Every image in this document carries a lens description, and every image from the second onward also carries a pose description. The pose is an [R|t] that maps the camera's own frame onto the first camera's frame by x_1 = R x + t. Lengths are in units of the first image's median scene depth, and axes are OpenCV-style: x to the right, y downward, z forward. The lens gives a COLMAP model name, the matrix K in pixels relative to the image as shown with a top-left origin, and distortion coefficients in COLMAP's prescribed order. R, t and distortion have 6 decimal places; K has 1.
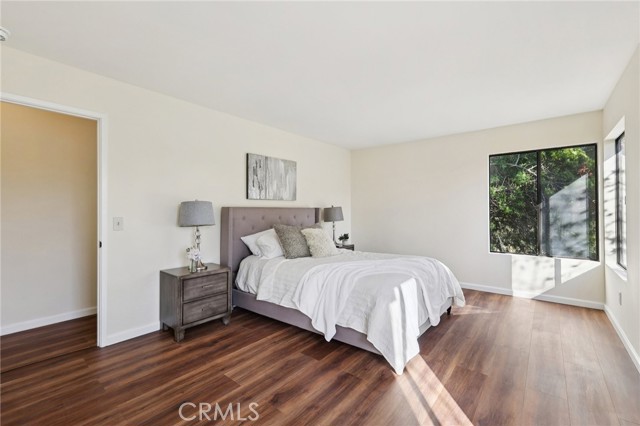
lens RADIAL K [[281.4, 0, 320.2], [0, 281.4, 208.2], [0, 0, 1]] dist [0.001476, 0.000213]
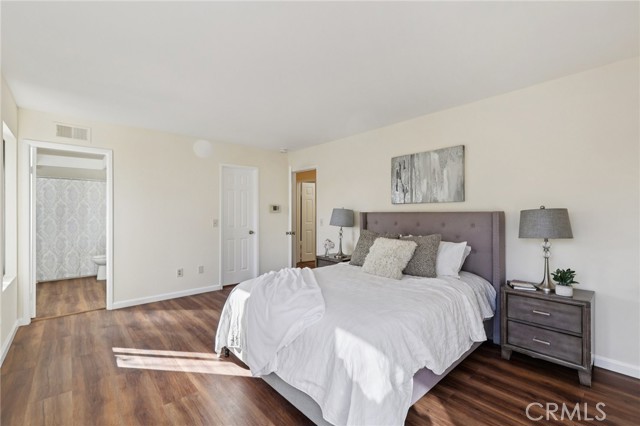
lens RADIAL K [[281.4, 0, 321.3], [0, 281.4, 215.5], [0, 0, 1]] dist [0.001476, 0.000213]
pose [[-0.164414, 0.006549, -0.986370, 0.734228], [0.009329, 0.999944, 0.005084, 0.001161], [0.986347, -0.008366, -0.164466, 0.869940]]
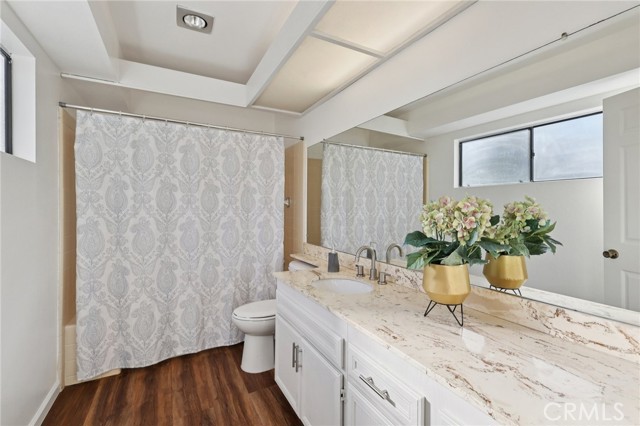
lens RADIAL K [[281.4, 0, 320.6], [0, 281.4, 211.3], [0, 0, 1]] dist [0.001476, 0.000213]
pose [[-0.391587, 0.006731, -0.920116, 0.489134], [0.006310, 0.999969, 0.004629, 0.000611], [0.920119, -0.003993, -0.391618, 0.550508]]
